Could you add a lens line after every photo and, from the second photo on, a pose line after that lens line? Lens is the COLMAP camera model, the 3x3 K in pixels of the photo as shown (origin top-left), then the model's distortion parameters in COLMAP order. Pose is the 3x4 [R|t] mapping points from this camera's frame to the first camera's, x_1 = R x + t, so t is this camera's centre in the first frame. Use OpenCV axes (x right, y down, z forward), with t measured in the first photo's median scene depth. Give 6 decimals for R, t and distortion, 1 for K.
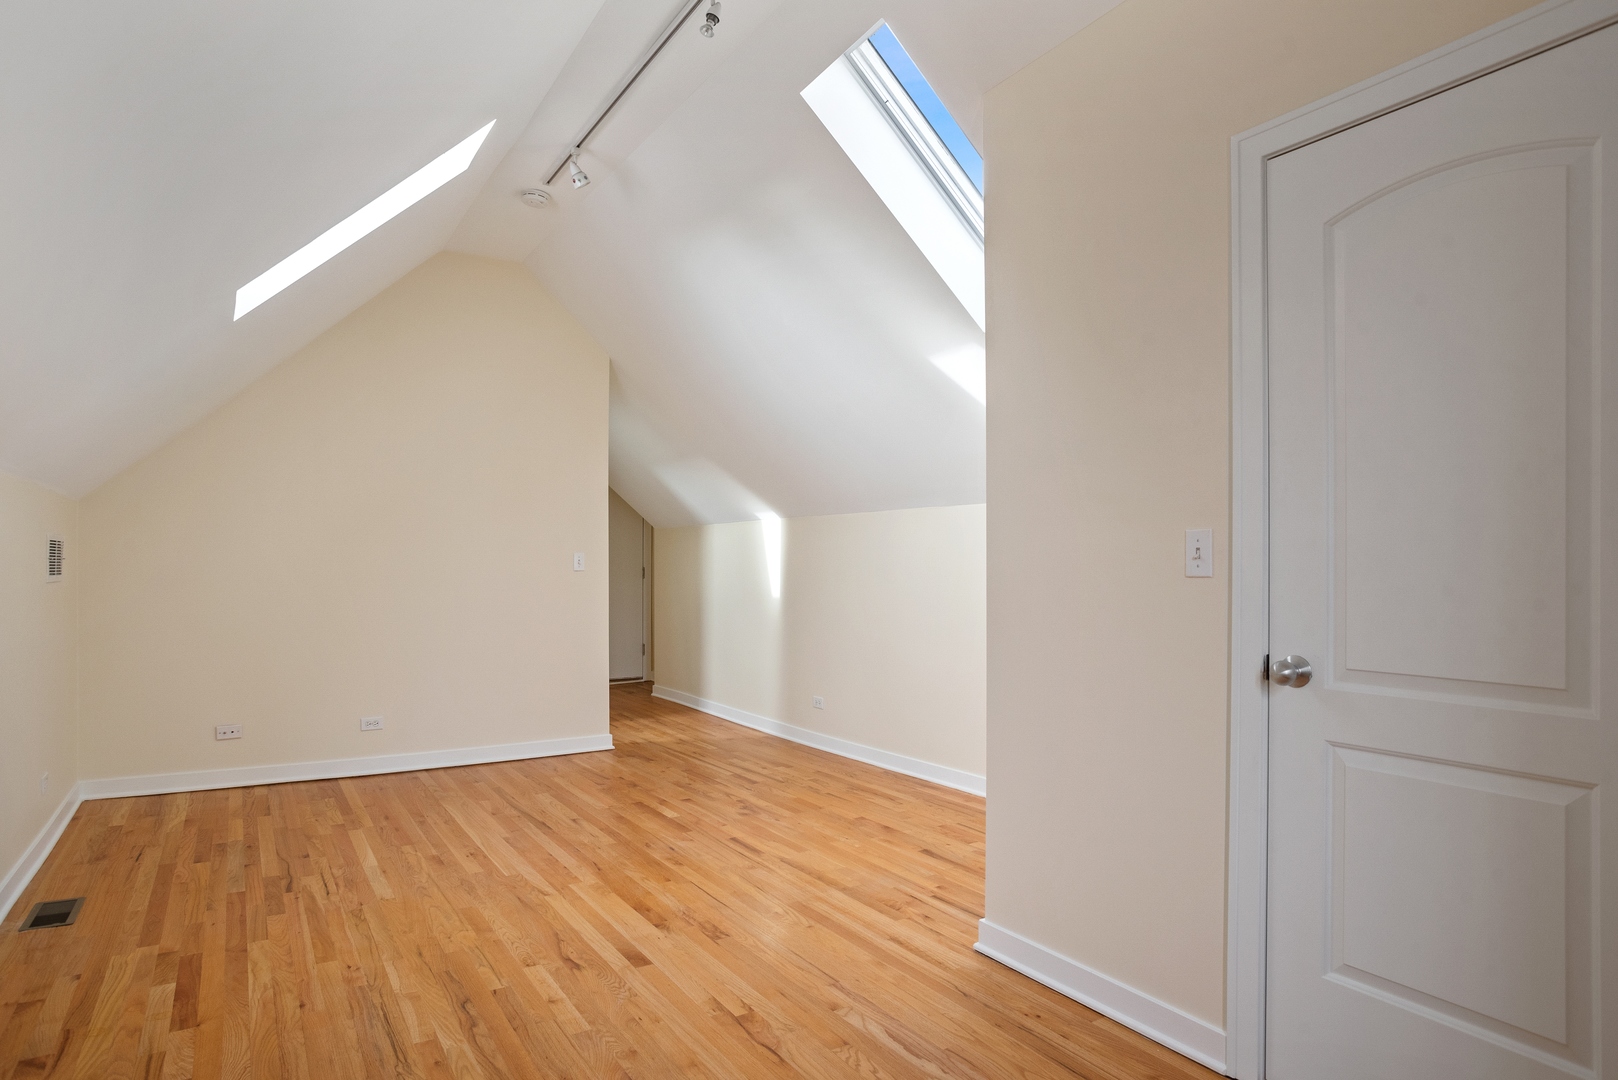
lens RADIAL K [[911.4, 0, 794.2], [0, 911.4, 542.5], [0, 0, 1]] dist [-0.082515, 0.052618]
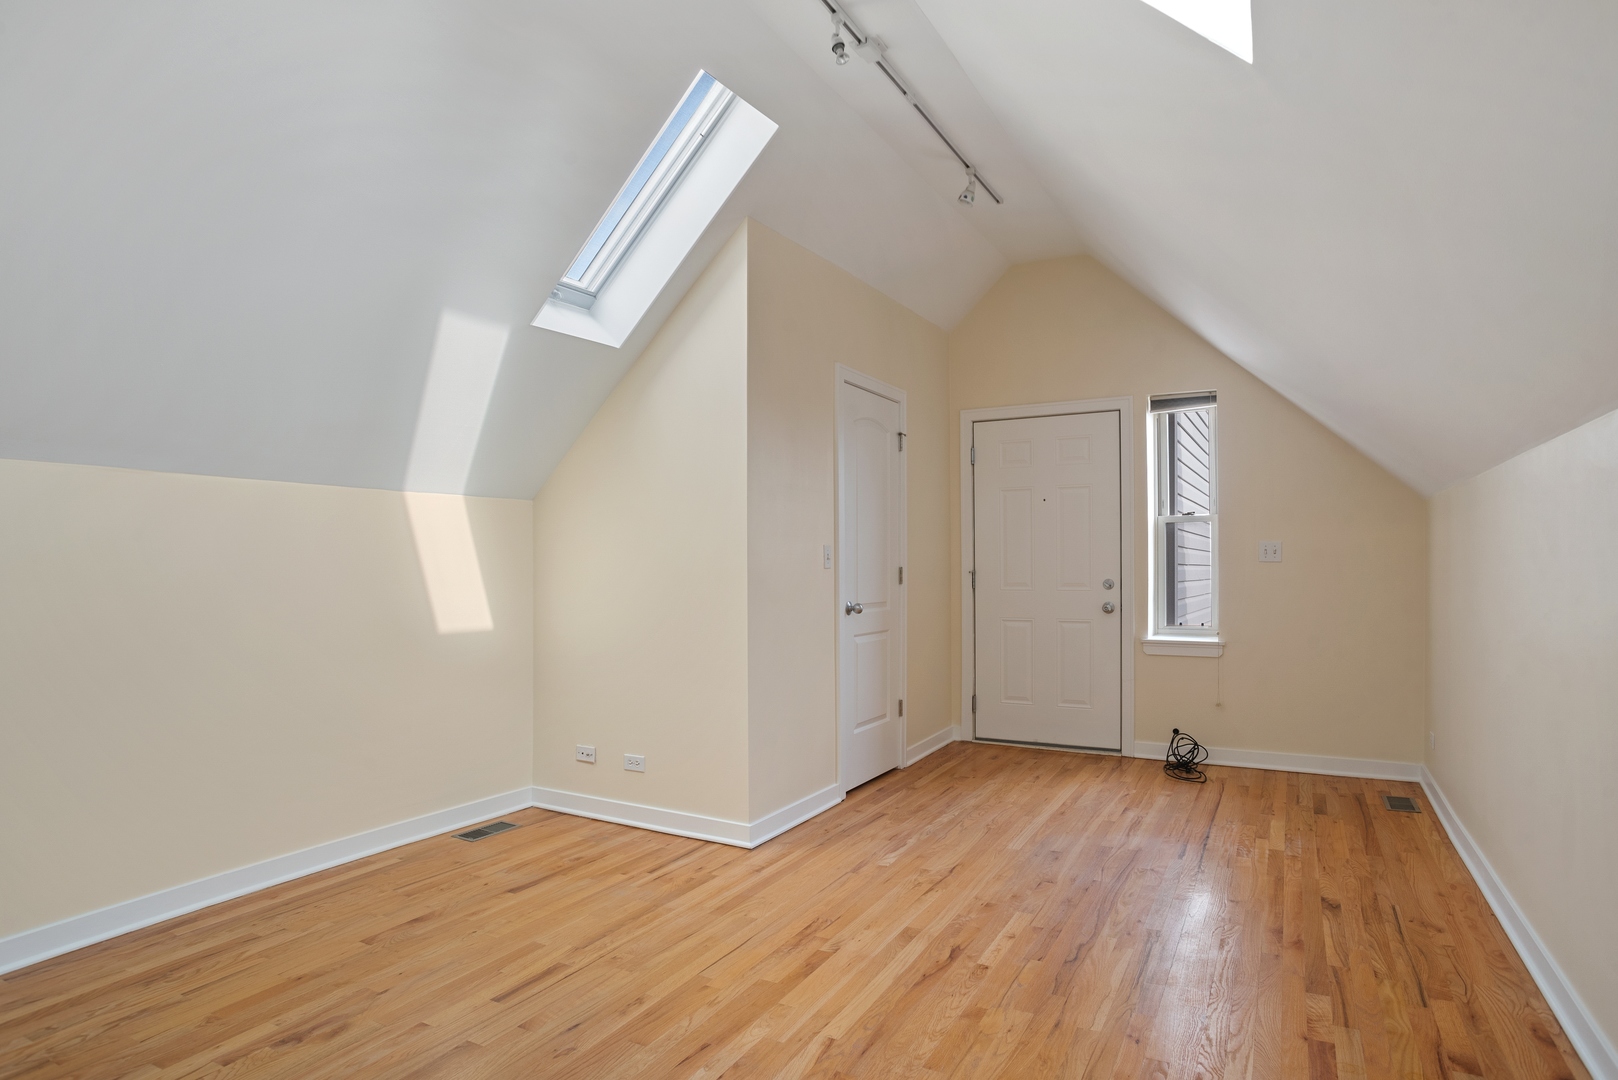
lens RADIAL K [[934.1, 0, 835.4], [0, 934.1, 575.8], [0, 0, 1]] dist [-0.075814, 0.059428]
pose [[-0.527523, -0.006917, 0.849513, -0.850109], [-0.015844, 0.999873, -0.001697, 0.040590], [-0.849393, -0.014355, -0.527566, 1.341067]]
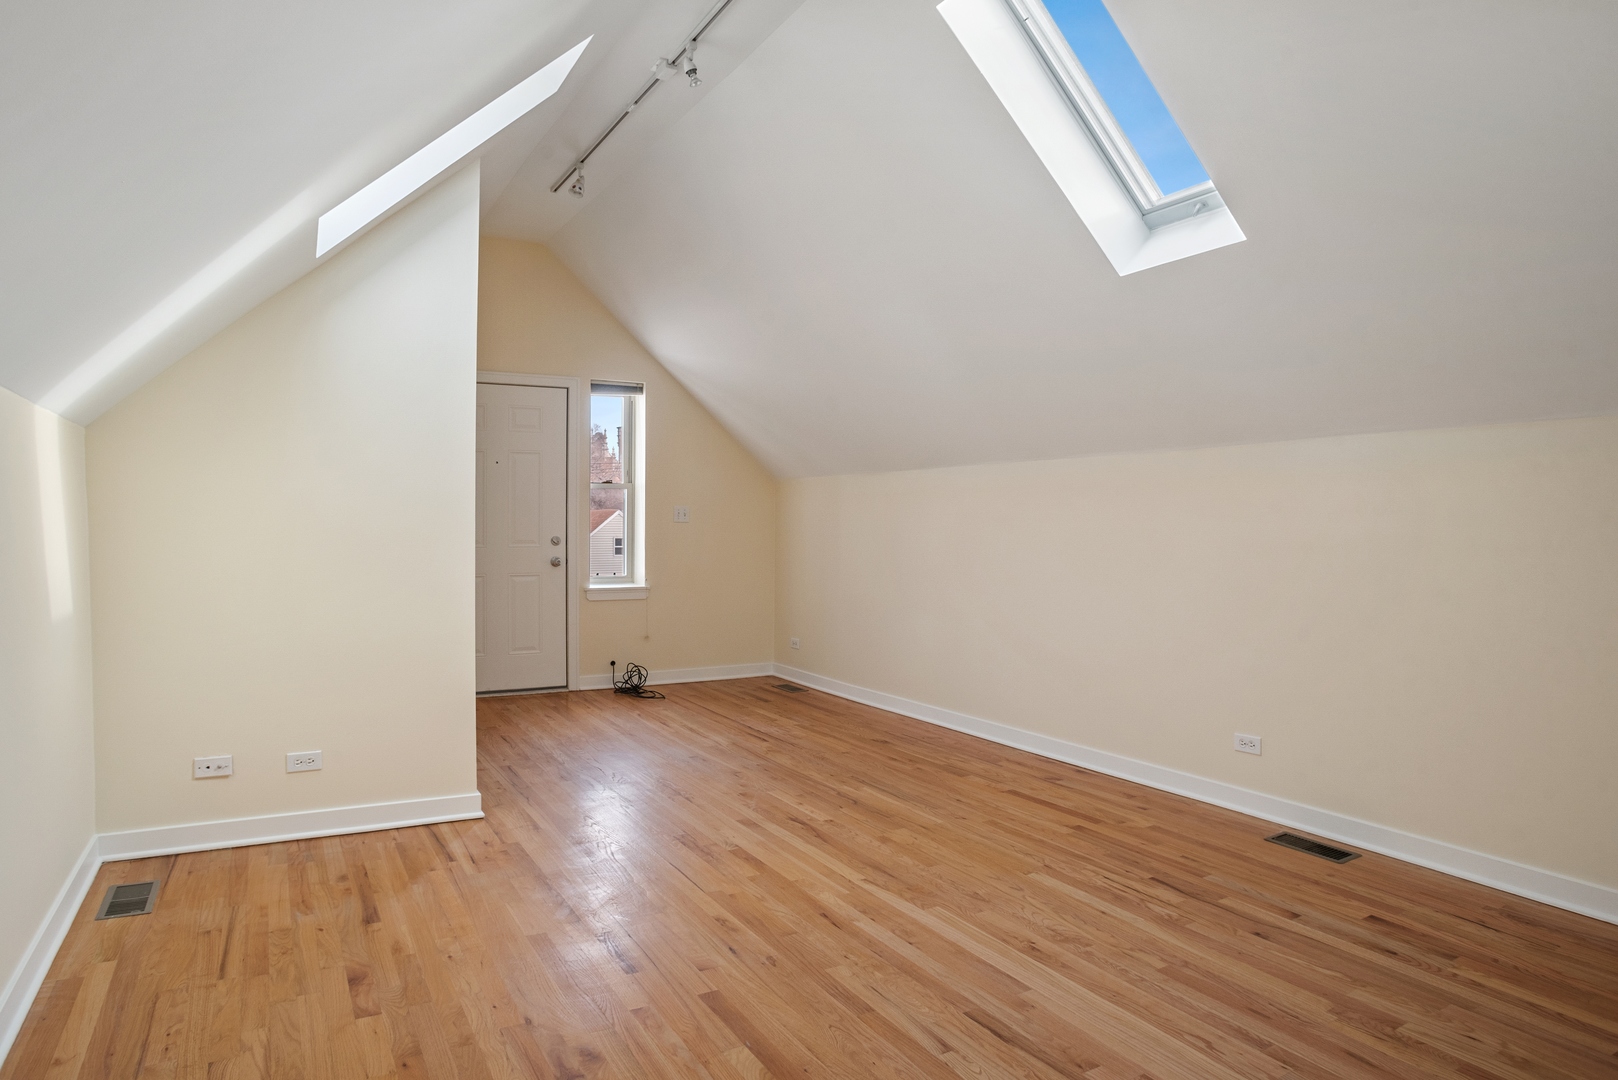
lens RADIAL K [[911.4, 0, 794.2], [0, 911.4, 542.5], [0, 0, 1]] dist [-0.082515, 0.052618]
pose [[-0.999581, -0.001317, 0.028925, -0.225490], [-0.001447, 0.999989, -0.004457, 0.055692], [-0.028919, -0.004497, -0.999572, 1.870074]]
